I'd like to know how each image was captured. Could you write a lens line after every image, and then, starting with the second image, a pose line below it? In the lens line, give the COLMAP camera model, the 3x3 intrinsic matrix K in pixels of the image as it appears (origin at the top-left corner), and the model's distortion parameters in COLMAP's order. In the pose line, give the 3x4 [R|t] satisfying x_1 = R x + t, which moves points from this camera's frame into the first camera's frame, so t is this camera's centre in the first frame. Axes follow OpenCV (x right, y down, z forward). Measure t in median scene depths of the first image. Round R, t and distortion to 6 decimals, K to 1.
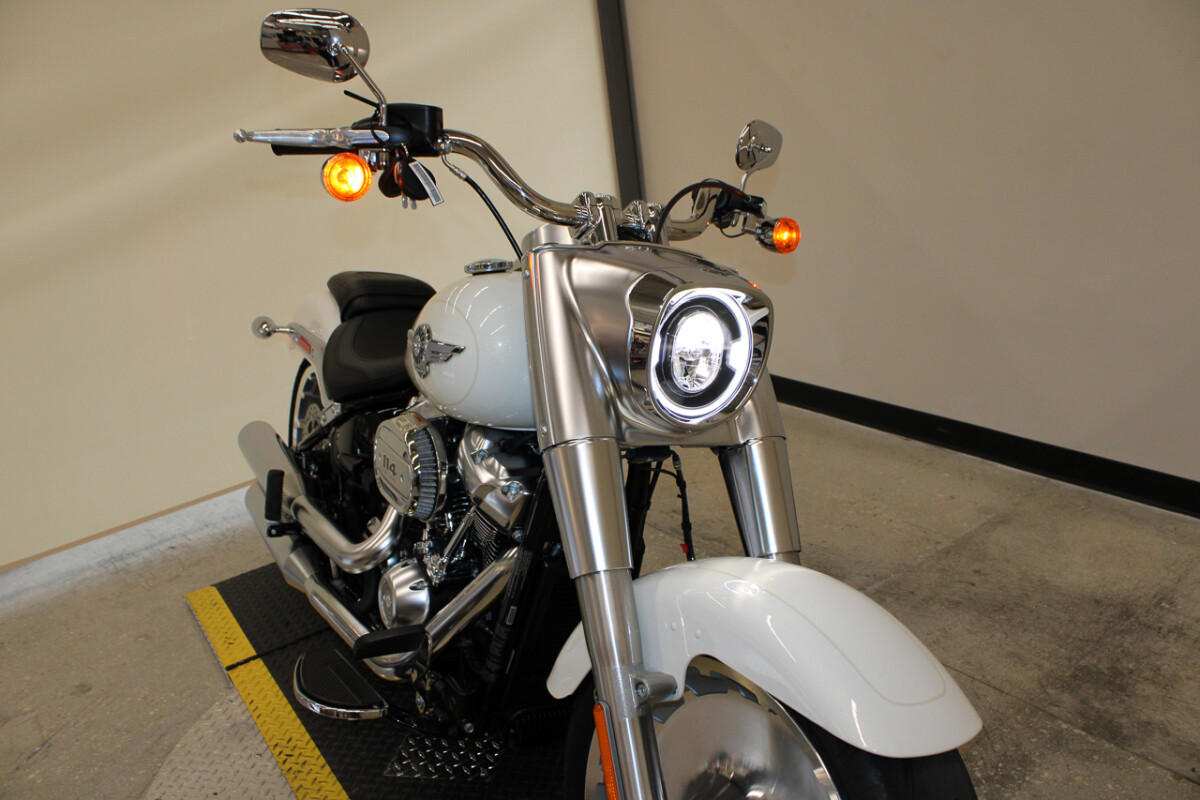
lens RADIAL K [[989.8, 0, 596.5], [0, 989.8, 422.4], [0, 0, 1]] dist [-0.140523, 0.102645]
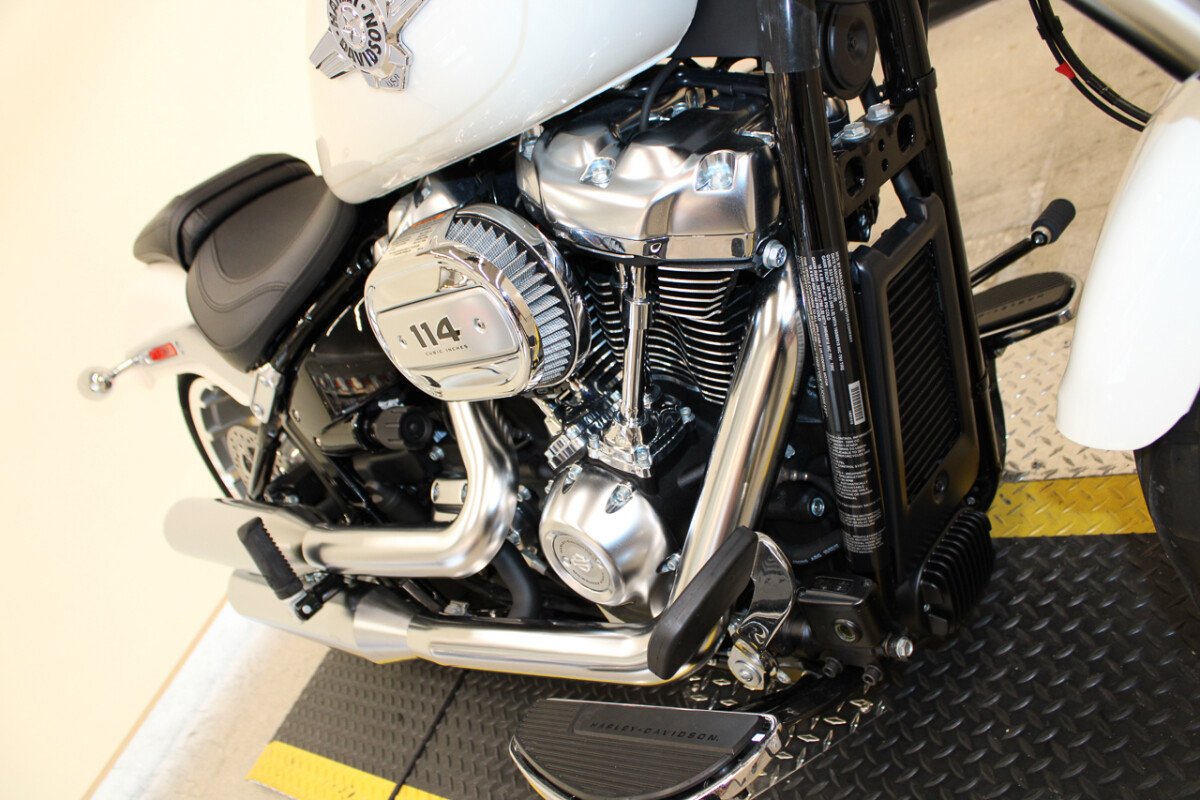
lens RADIAL K [[989.8, 0, 605.2], [0, 989.8, 409.9], [0, 0, 1]] dist [-0.140523, 0.102645]
pose [[0.803053, -0.590389, 0.080907, -0.166528], [0.581775, 0.806142, 0.108040, 0.057691], [-0.129008, -0.039692, 0.990849, 0.408132]]
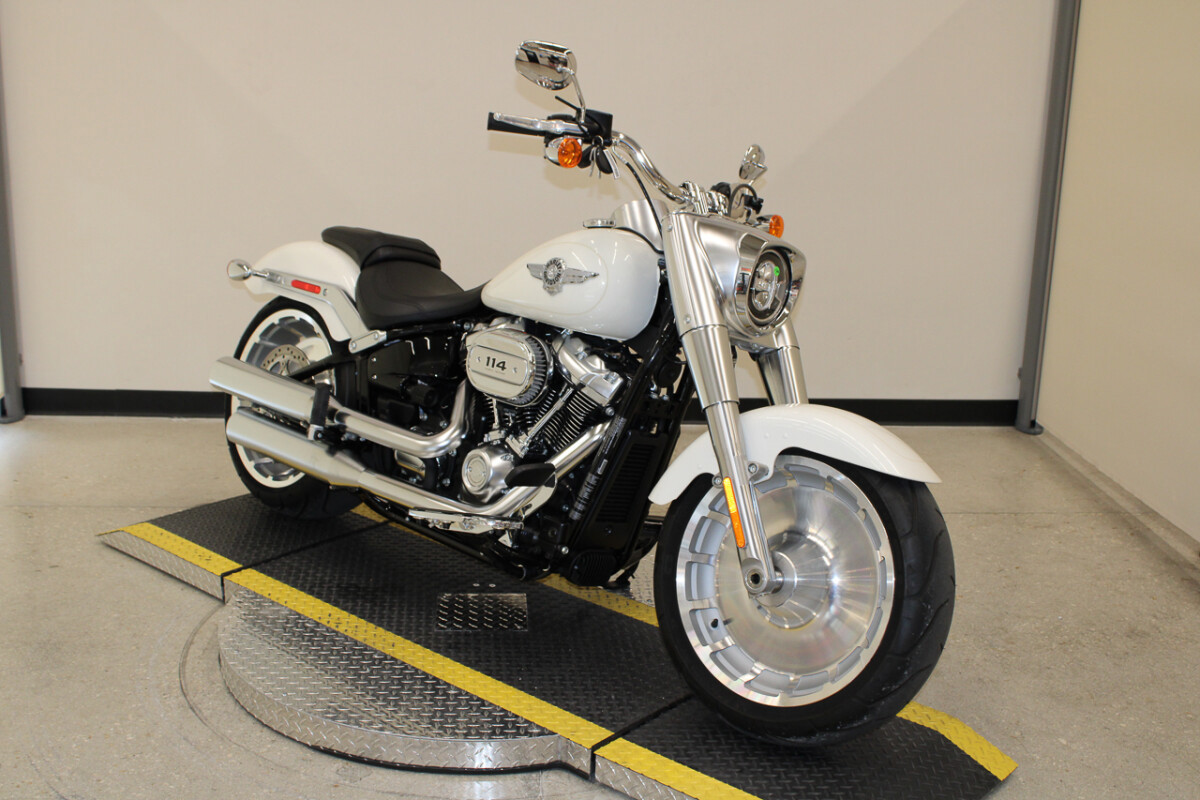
lens RADIAL K [[1393.9, 0, 606.0], [0, 1393.9, 406.5], [0, 0, 1]] dist [-0.044251, 0.000000]
pose [[0.950202, 0.070143, 0.303639, -0.522516], [-0.042199, 0.994326, -0.097643, 0.228740], [-0.308765, 0.079967, 0.947771, -0.686593]]
